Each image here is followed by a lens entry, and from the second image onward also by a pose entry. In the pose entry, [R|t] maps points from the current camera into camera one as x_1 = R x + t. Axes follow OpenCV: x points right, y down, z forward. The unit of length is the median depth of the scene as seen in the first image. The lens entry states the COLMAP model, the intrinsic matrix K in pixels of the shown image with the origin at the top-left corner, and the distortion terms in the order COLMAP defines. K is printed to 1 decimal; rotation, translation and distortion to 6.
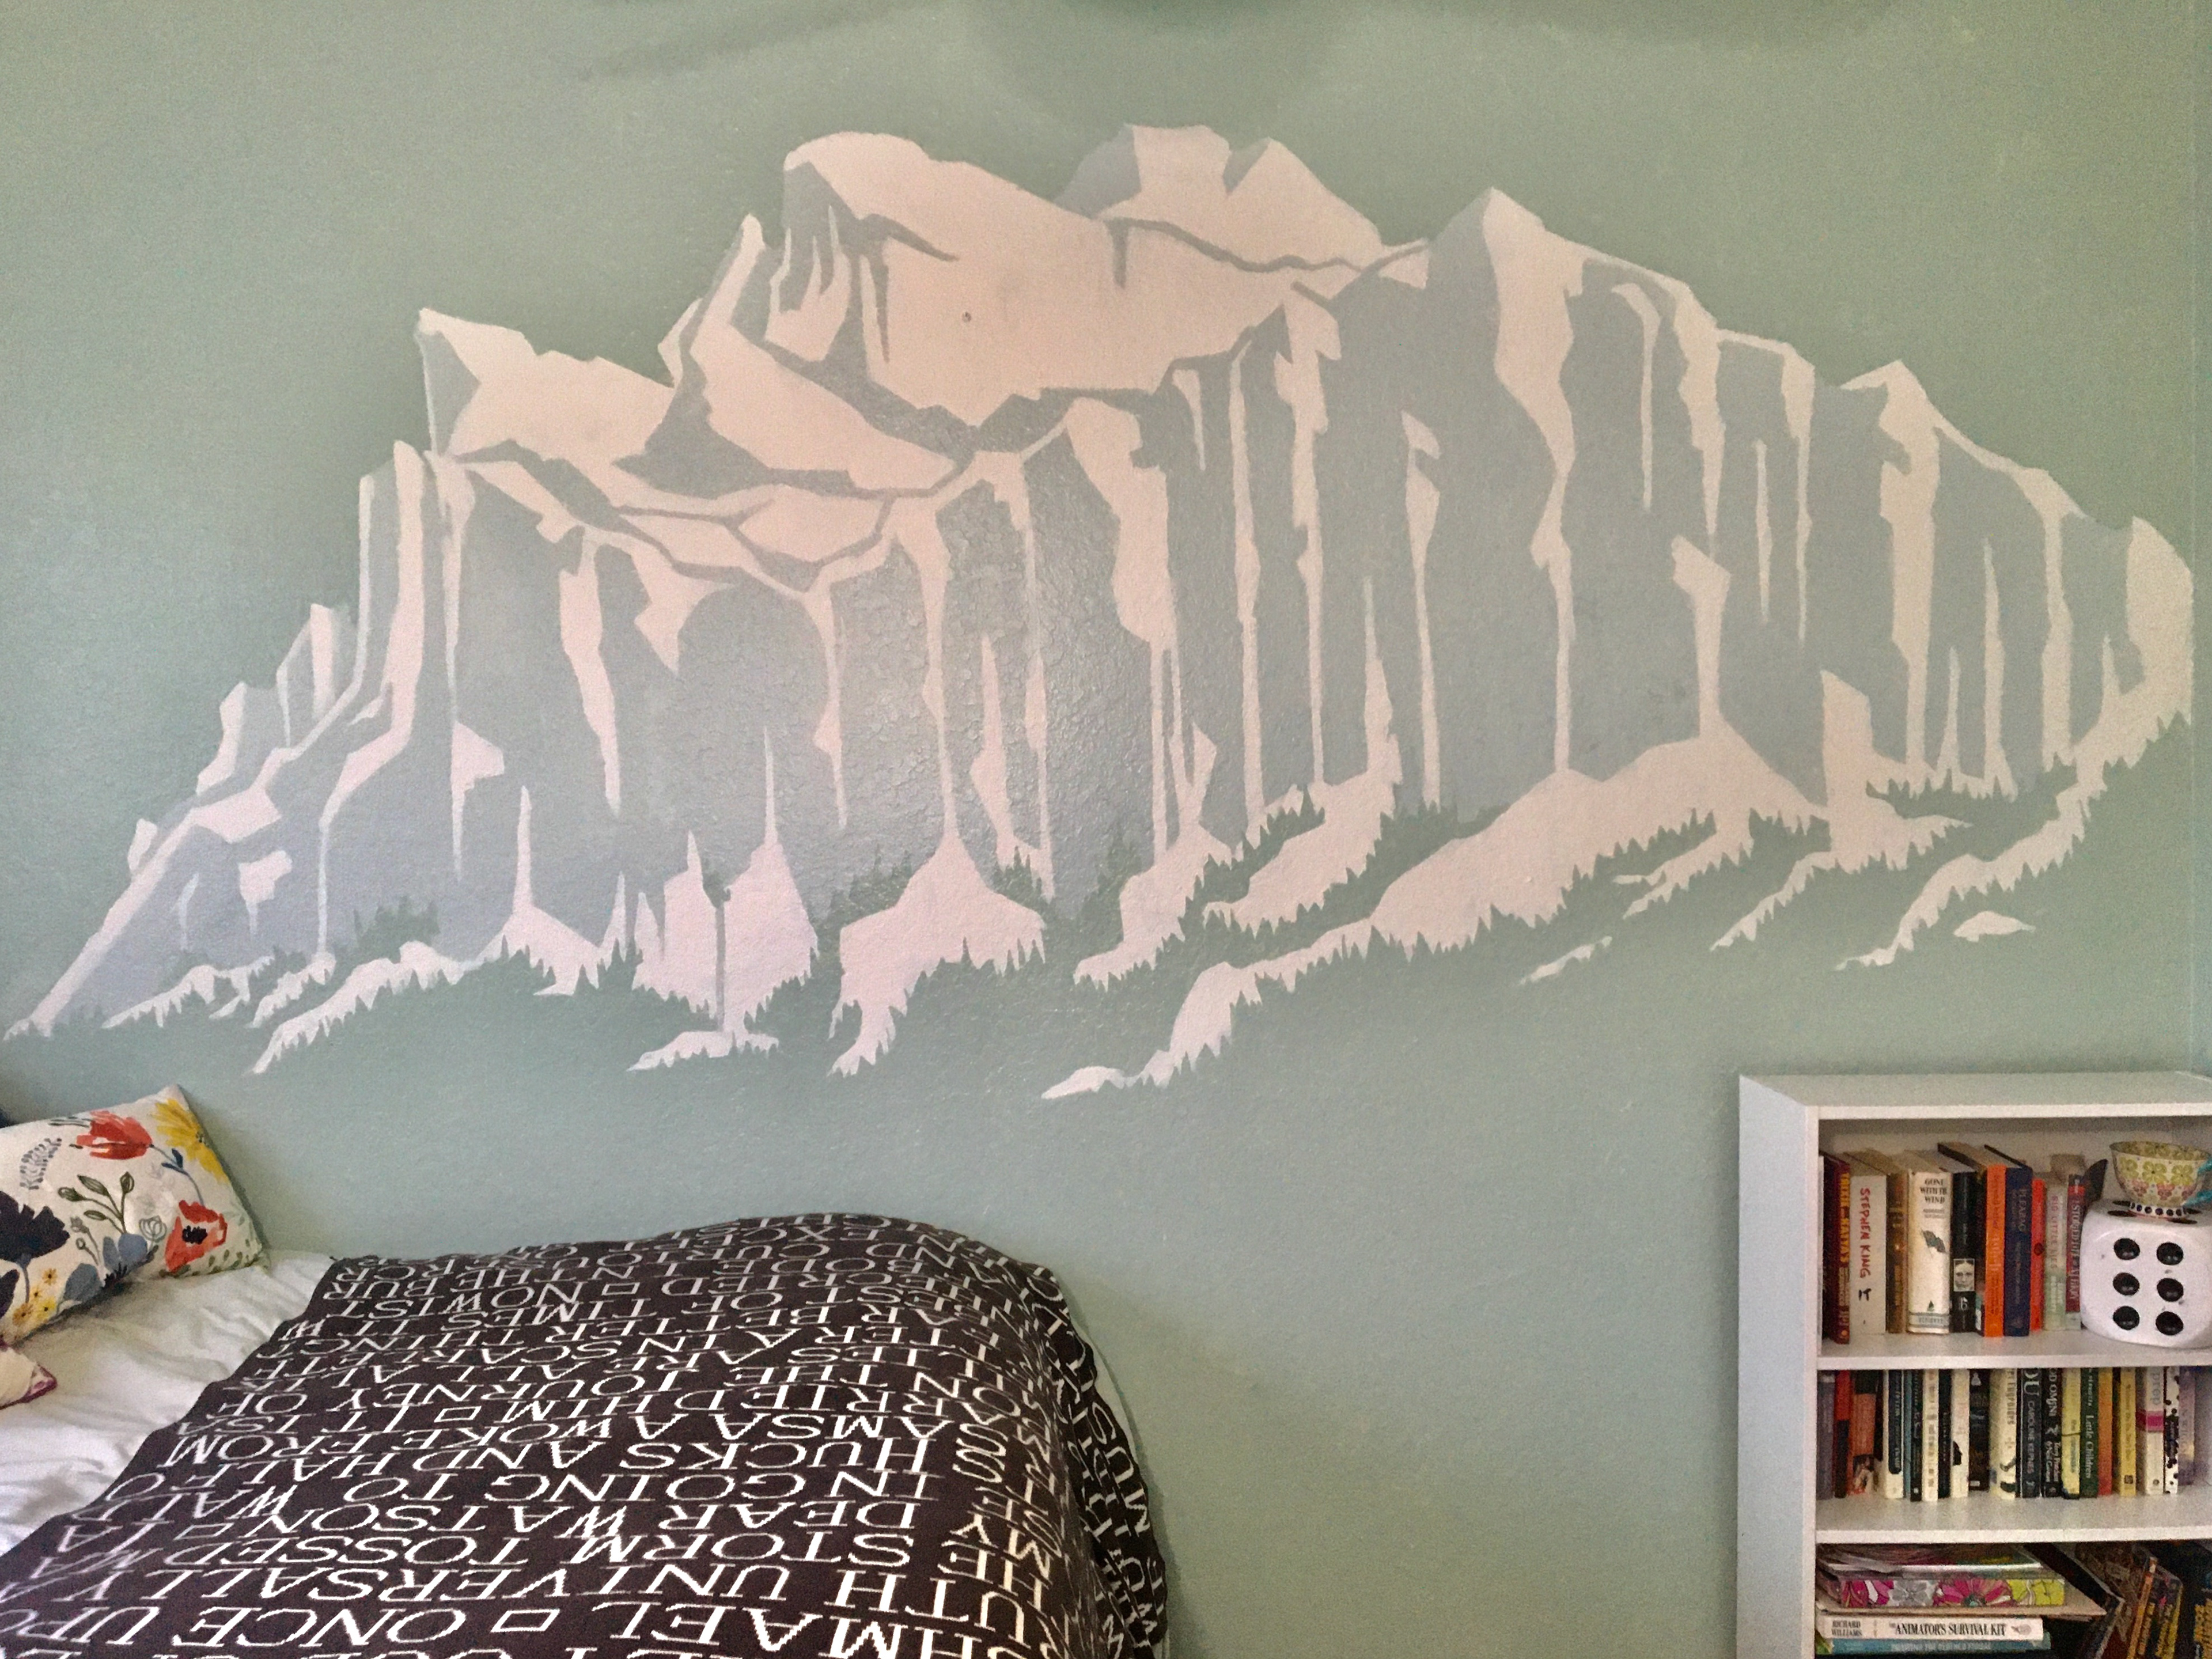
lens RADIAL K [[1927.0, 0, 1106.0], [0, 1927.0, 829.5], [0, 0, 1]] dist [0.099394, -0.183637]
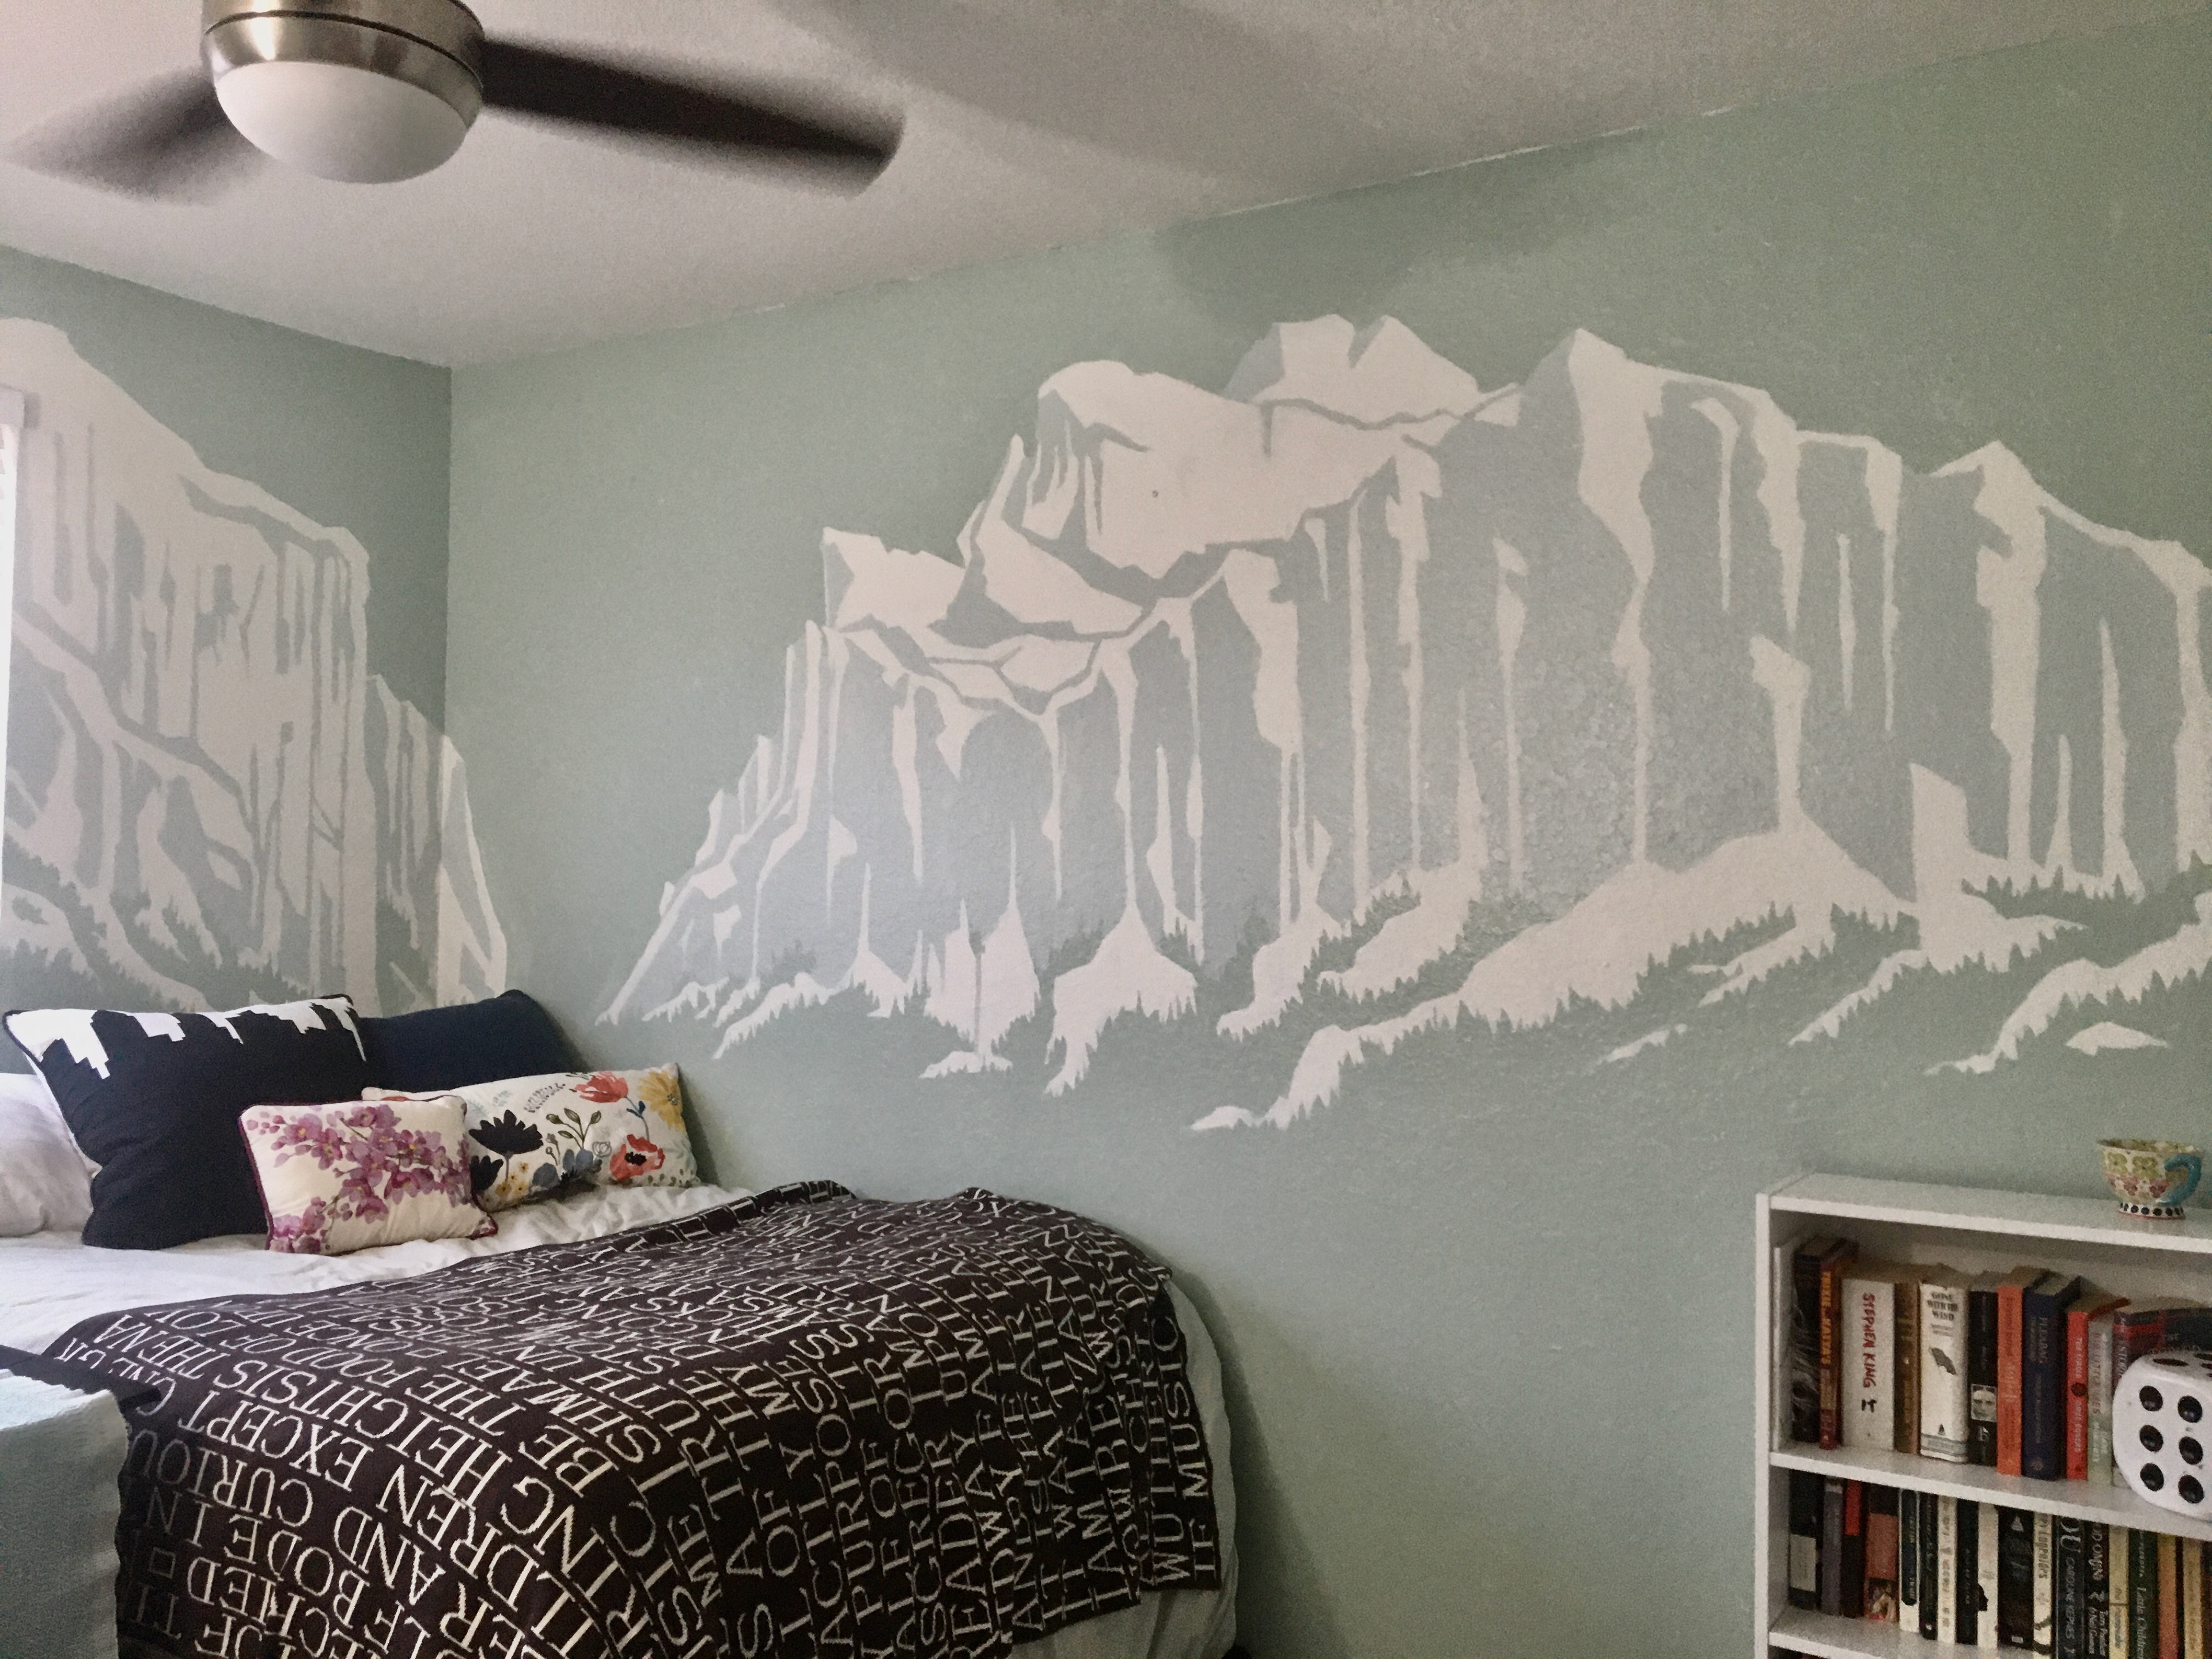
lens RADIAL K [[1872.3, 0, 1106.0], [0, 1872.3, 829.5], [0, 0, 1]] dist [0.083332, -0.135143]
pose [[0.828618, 0.002244, -0.559810, 0.578560], [-0.041222, 0.997522, -0.057018, 0.022496], [0.558294, 0.070323, 0.826657, -0.004308]]
